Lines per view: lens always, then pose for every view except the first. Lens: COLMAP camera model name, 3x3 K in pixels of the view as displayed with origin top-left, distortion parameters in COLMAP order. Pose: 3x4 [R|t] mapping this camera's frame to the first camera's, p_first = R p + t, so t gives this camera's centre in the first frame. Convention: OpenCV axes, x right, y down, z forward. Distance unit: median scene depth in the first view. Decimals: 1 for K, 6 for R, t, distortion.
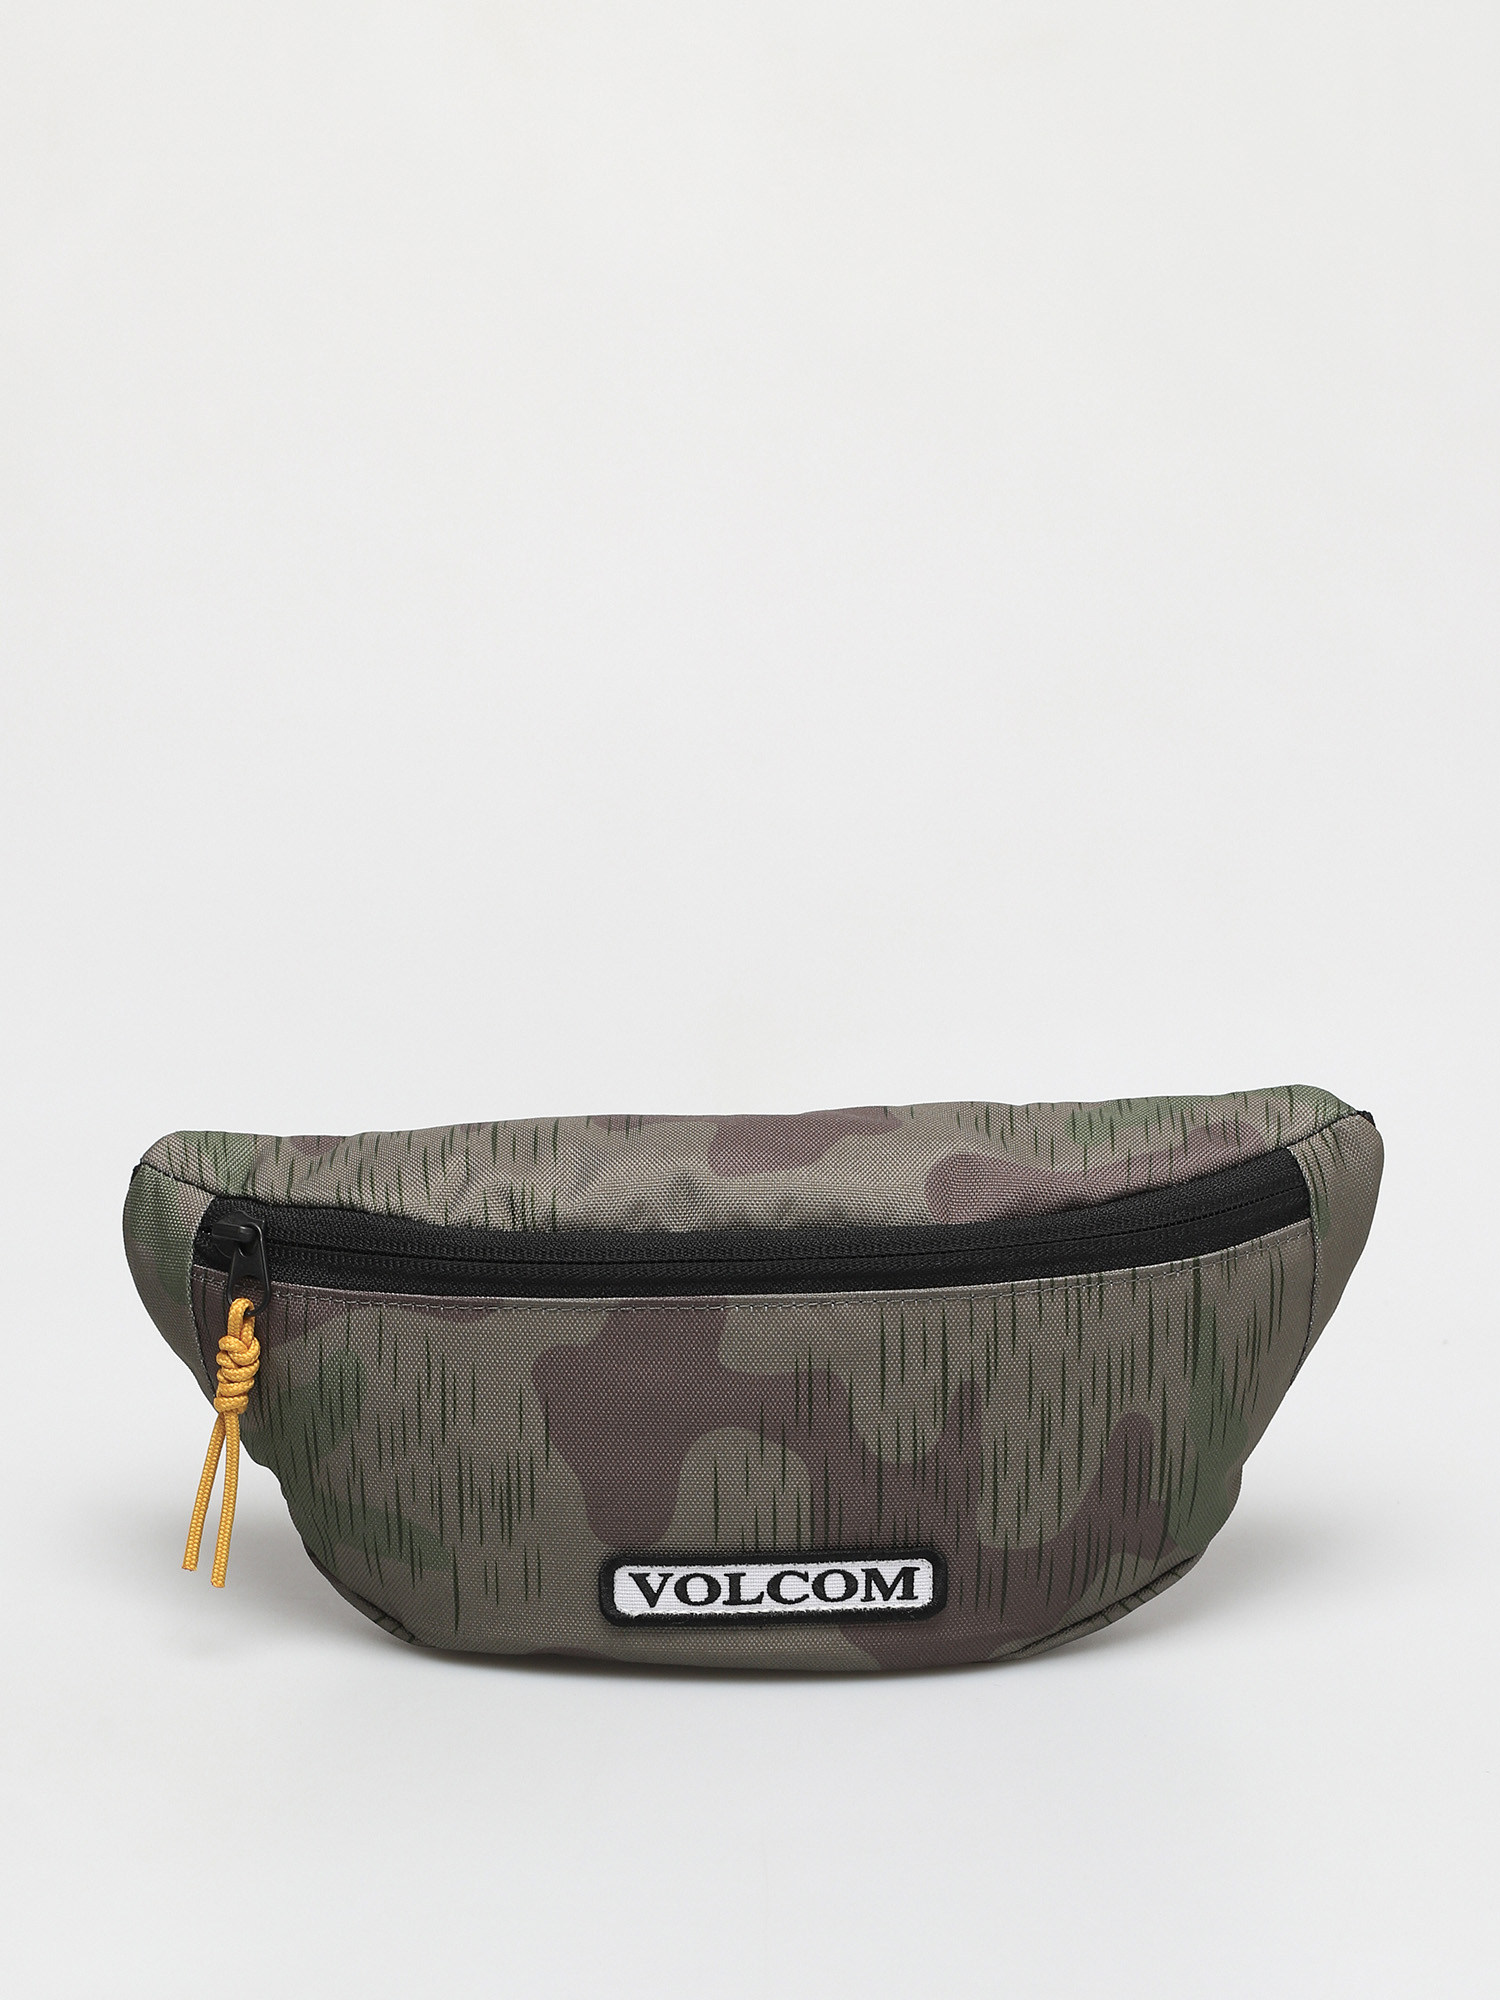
lens RADIAL K [[5637.7, 0, 750.0], [0, 5637.7, 1000.0], [0, 0, 1]] dist [0.407116, 0.128426]
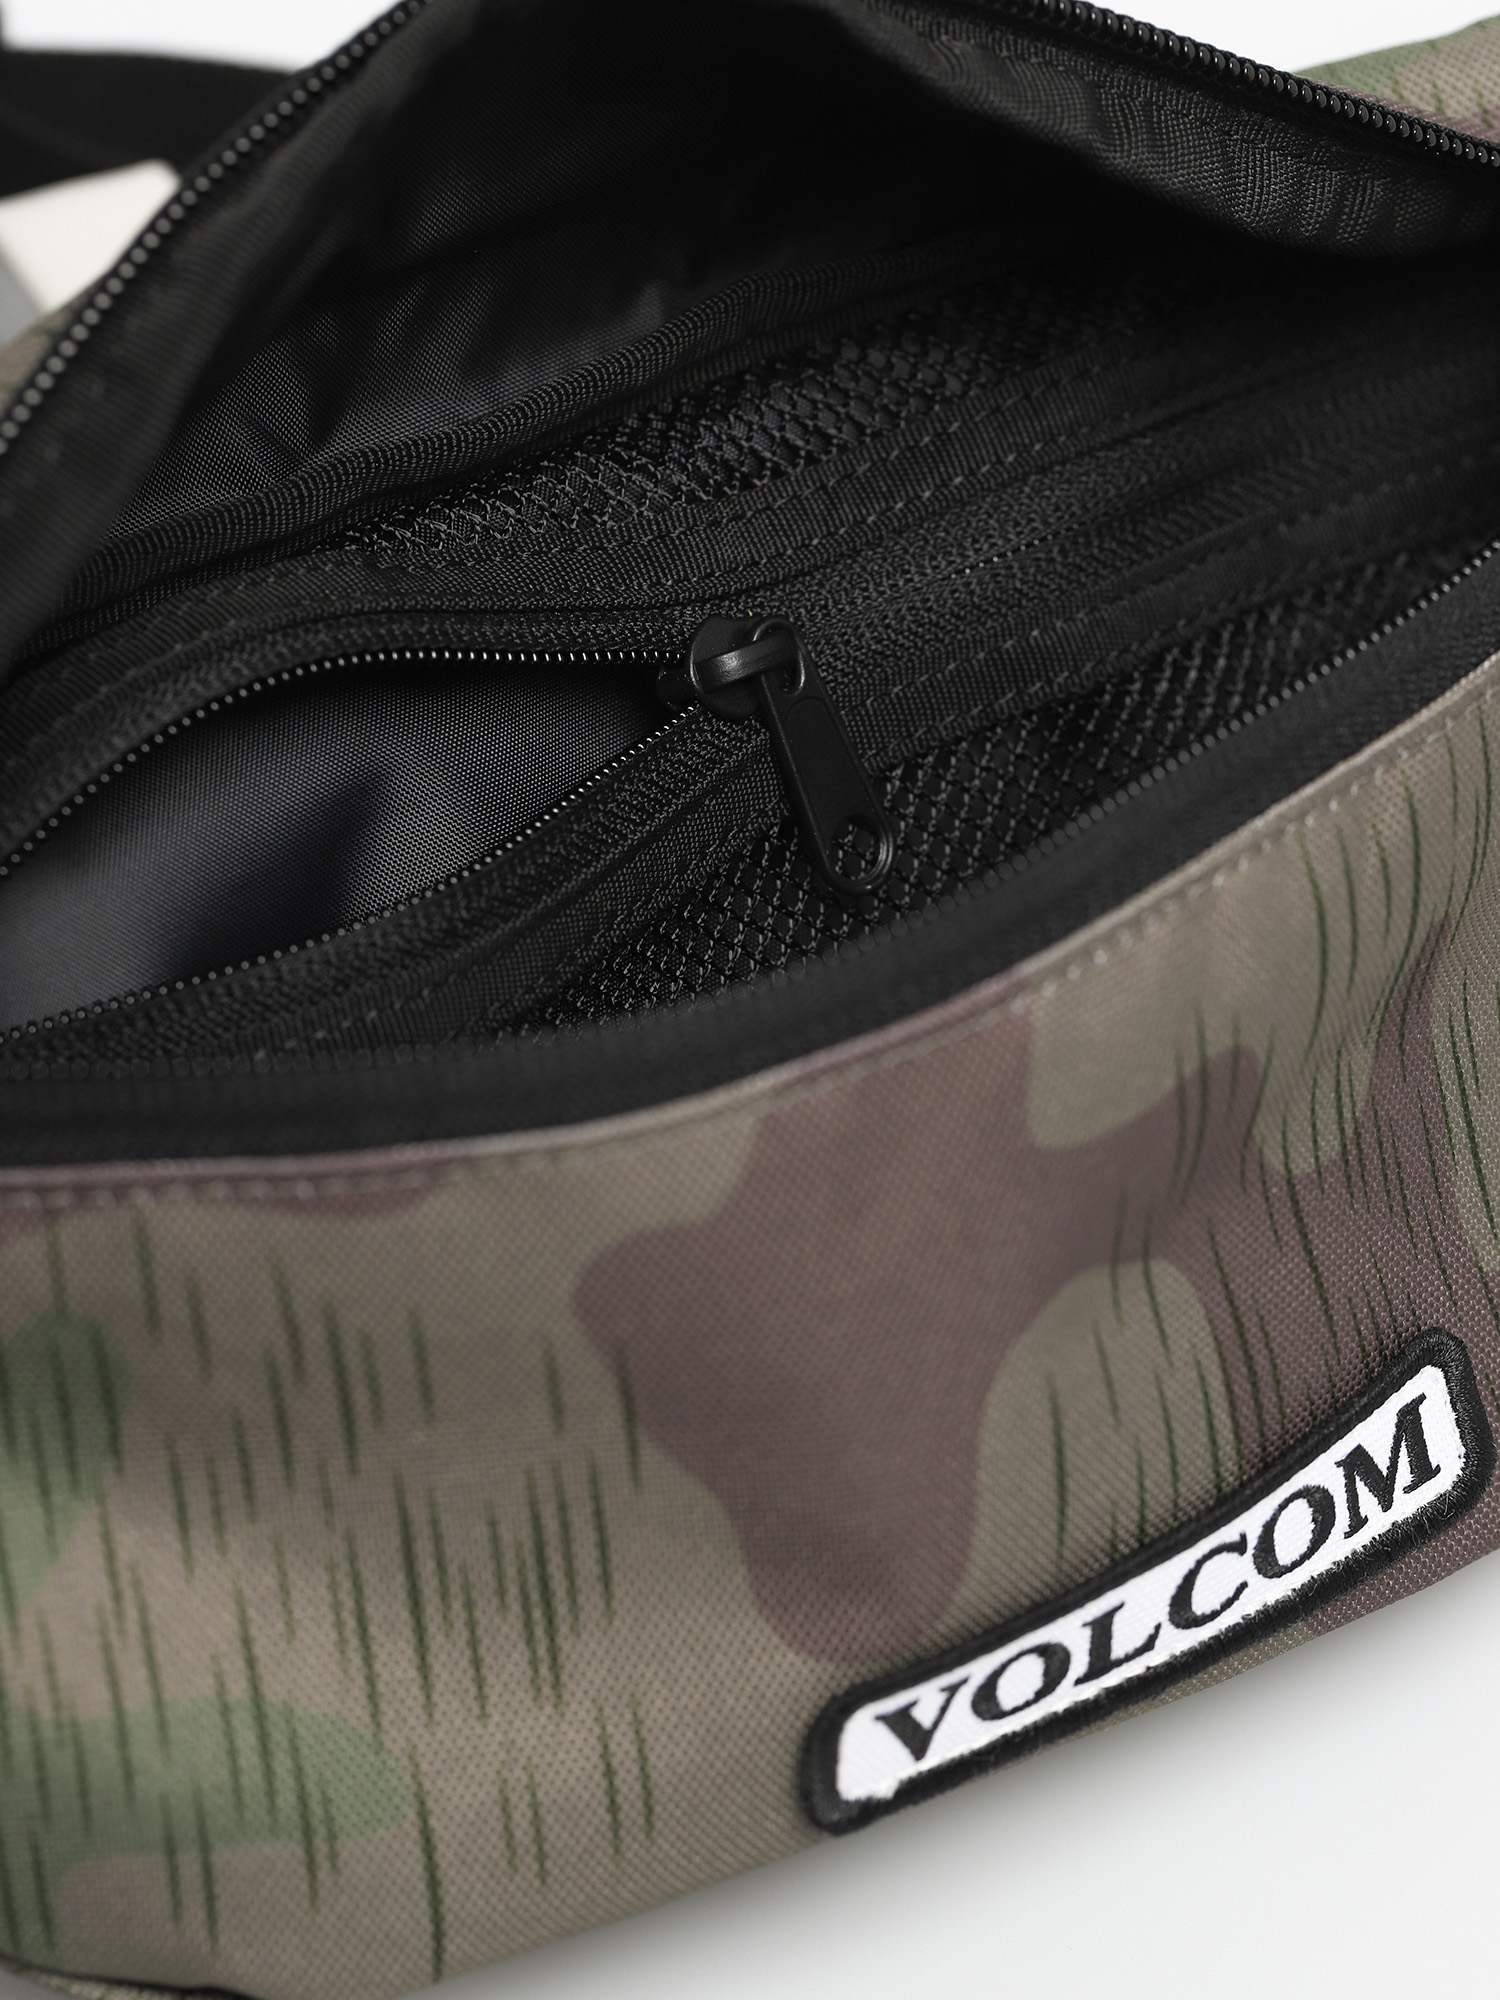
lens RADIAL K [[5637.7, 0, 750.0], [0, 5637.7, 1000.0], [0, 0, 1]] dist [0.407116, 0.128426]
pose [[0.994501, -0.104536, 0.006271, -0.025217], [0.102071, 0.980960, 0.165226, -0.012323], [-0.023424, -0.163677, 0.986236, 0.591284]]
